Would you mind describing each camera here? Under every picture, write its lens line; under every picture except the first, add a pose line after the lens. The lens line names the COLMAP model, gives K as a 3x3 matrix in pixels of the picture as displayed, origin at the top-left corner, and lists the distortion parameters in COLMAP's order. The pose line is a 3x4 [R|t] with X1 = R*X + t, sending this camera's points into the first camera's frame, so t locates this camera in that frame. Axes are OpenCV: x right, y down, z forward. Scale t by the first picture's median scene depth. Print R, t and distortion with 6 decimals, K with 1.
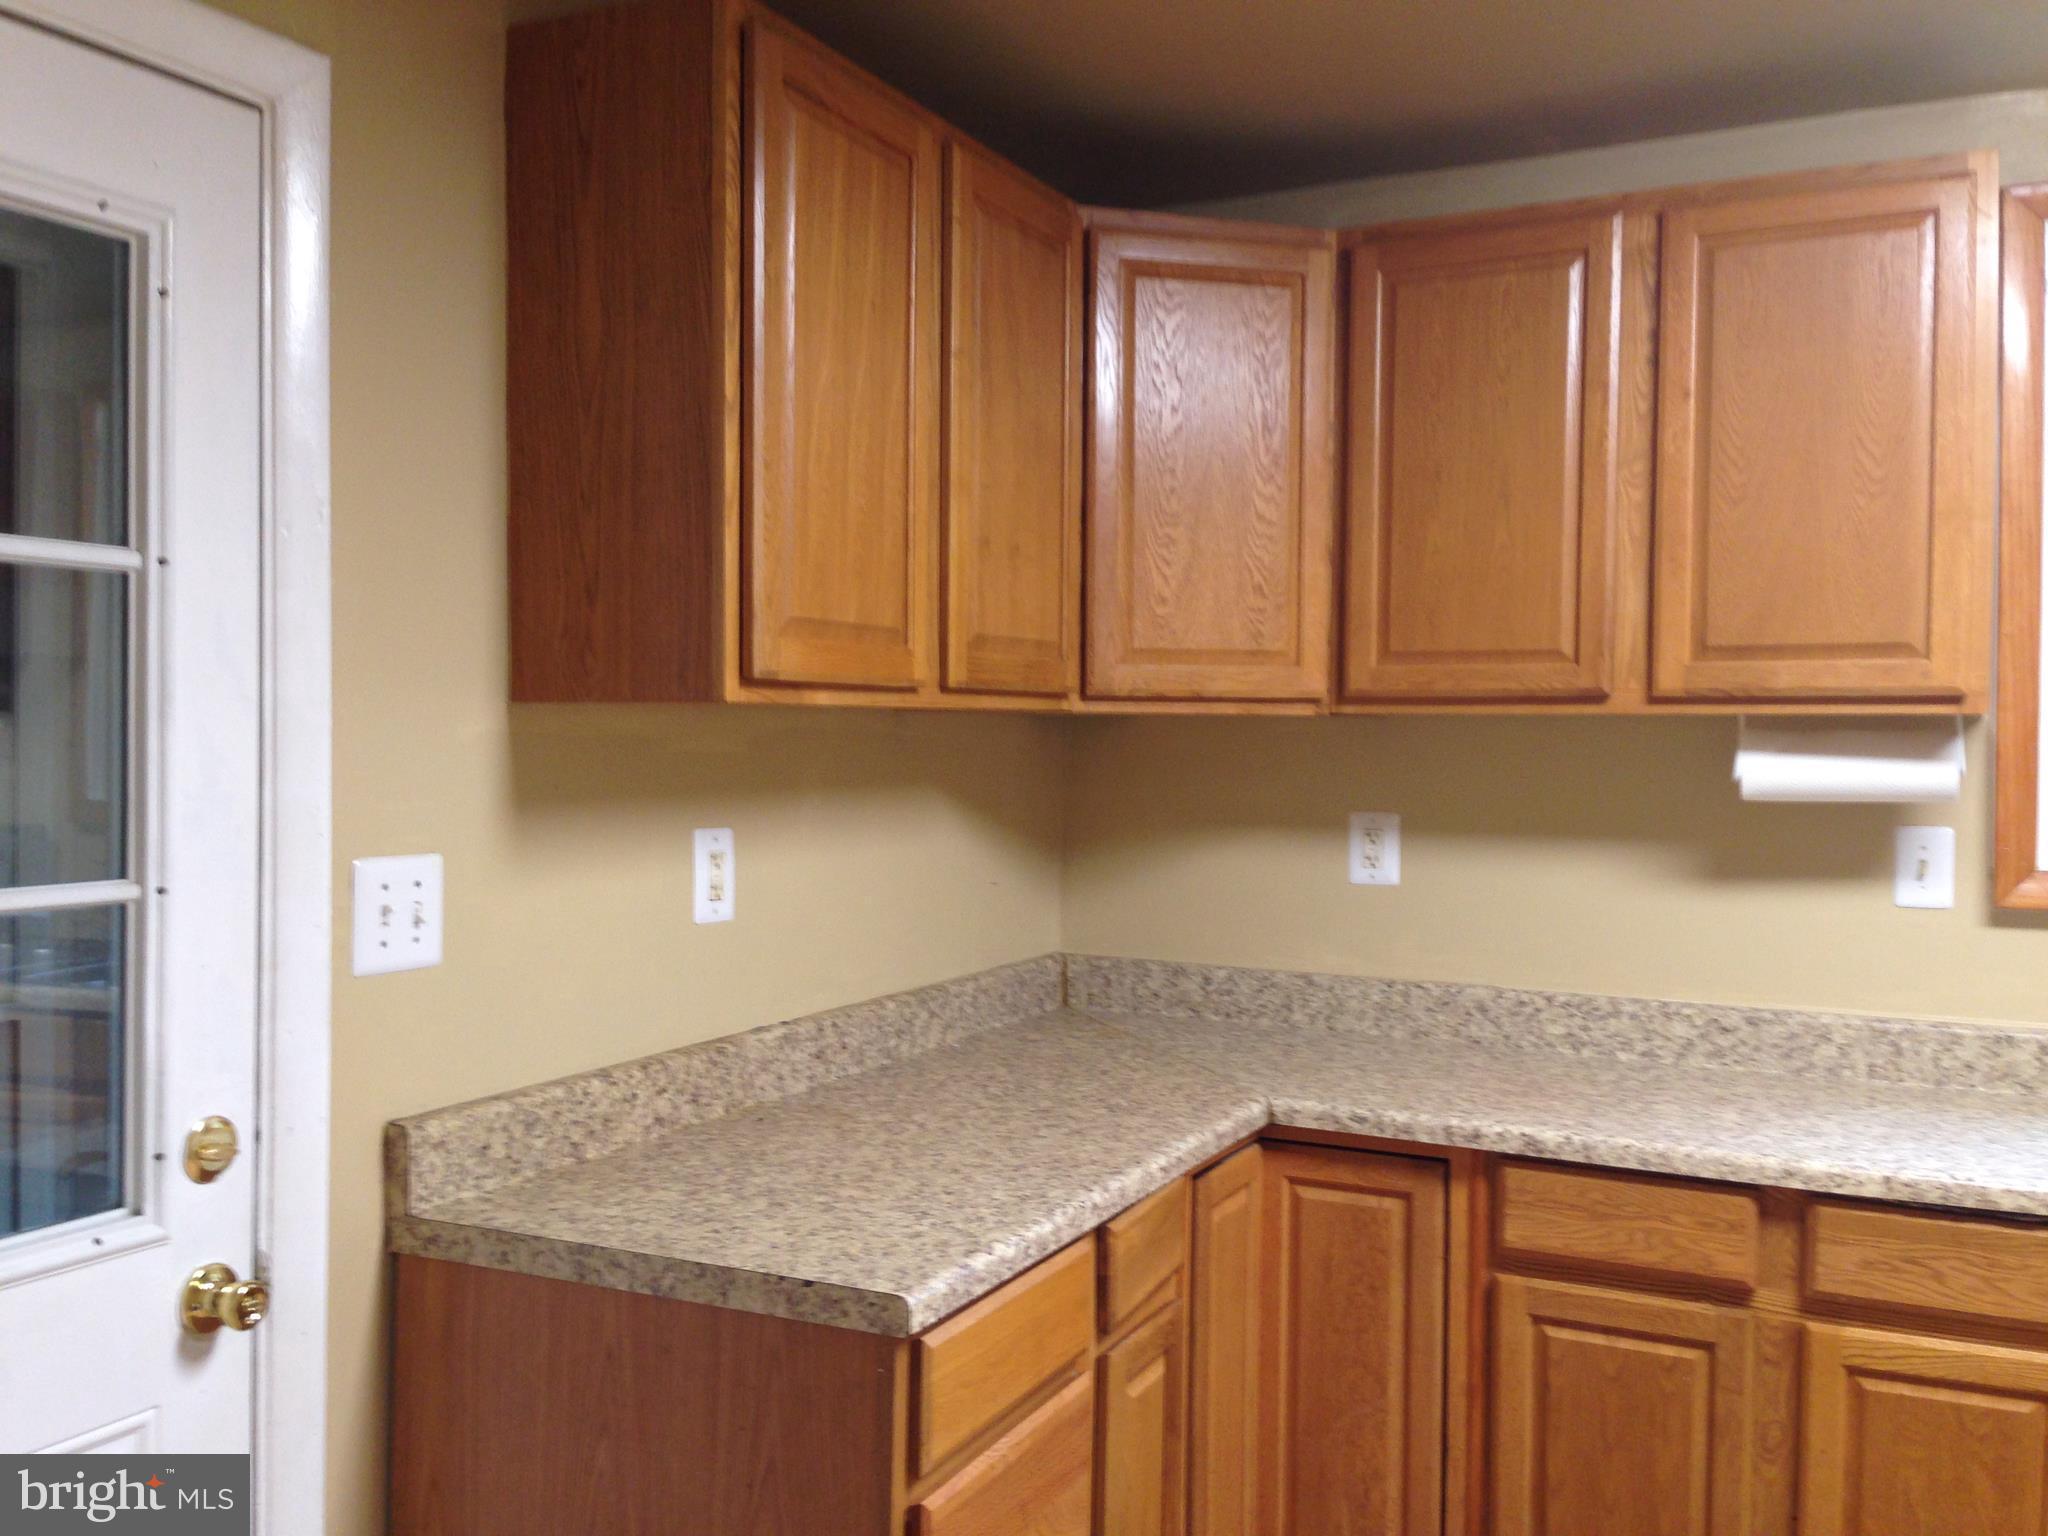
lens RADIAL K [[1853.7, 0, 1020.2], [0, 1853.7, 754.7], [0, 0, 1]] dist [0.116223, -0.166961]
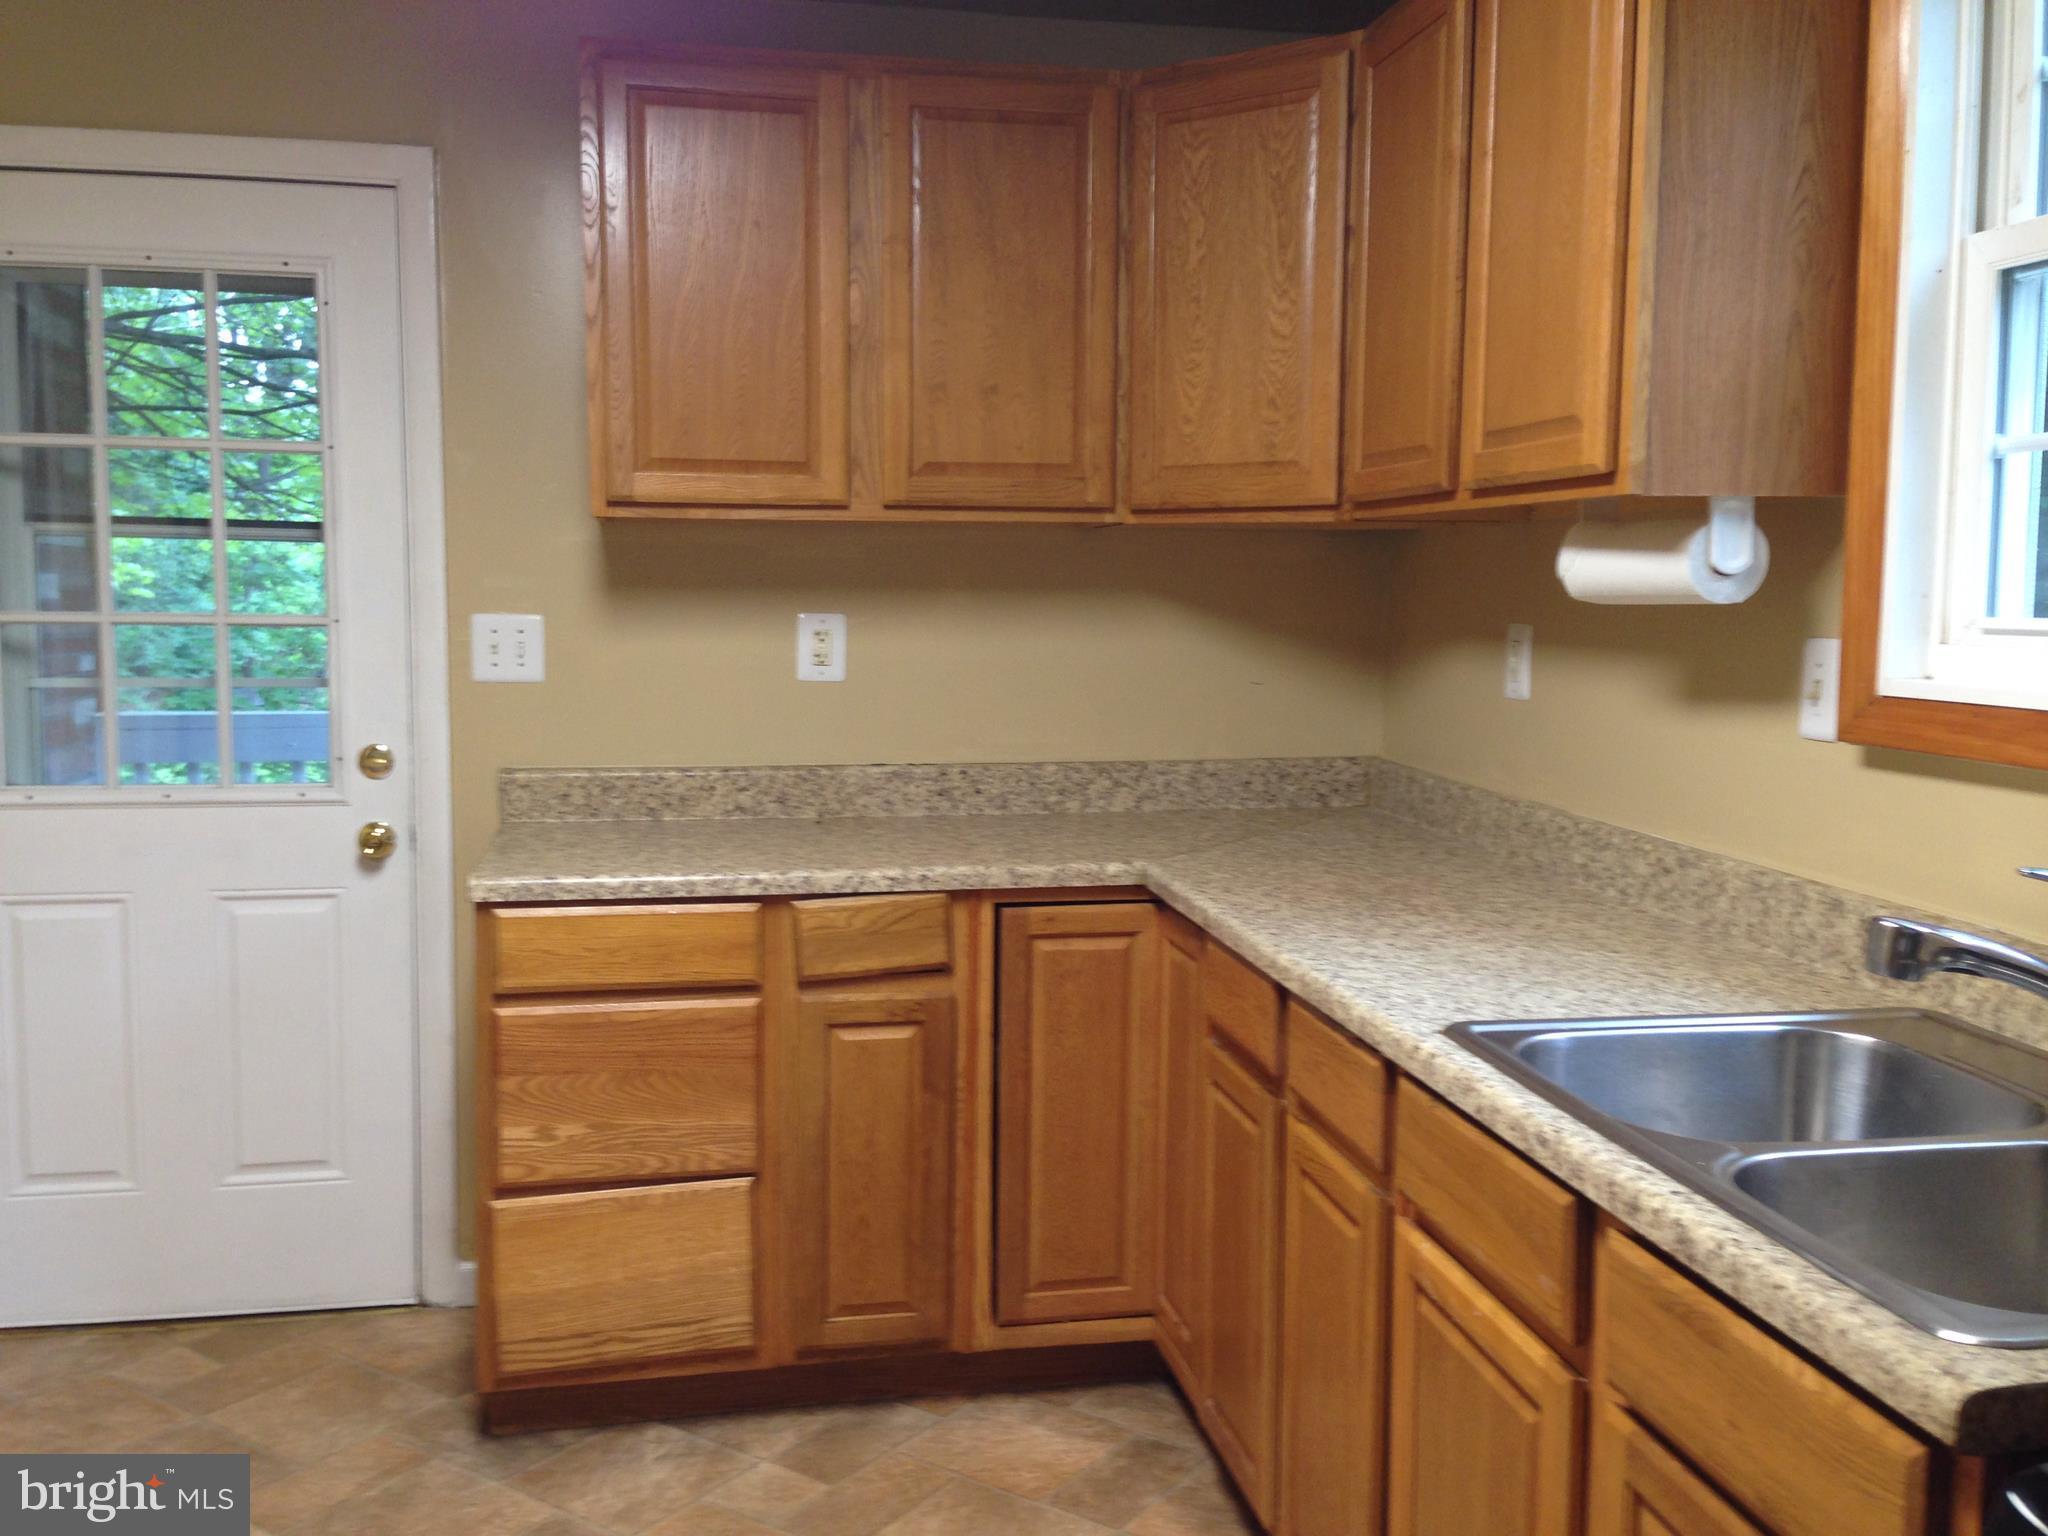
lens RADIAL K [[1853.7, 0, 1020.2], [0, 1853.7, 754.7], [0, 0, 1]] dist [0.116223, -0.166961]
pose [[0.602947, 0.072110, -0.794516, 0.912262], [-0.012816, 0.996654, 0.080730, 0.027075], [0.797678, -0.038494, 0.601854, 0.246570]]
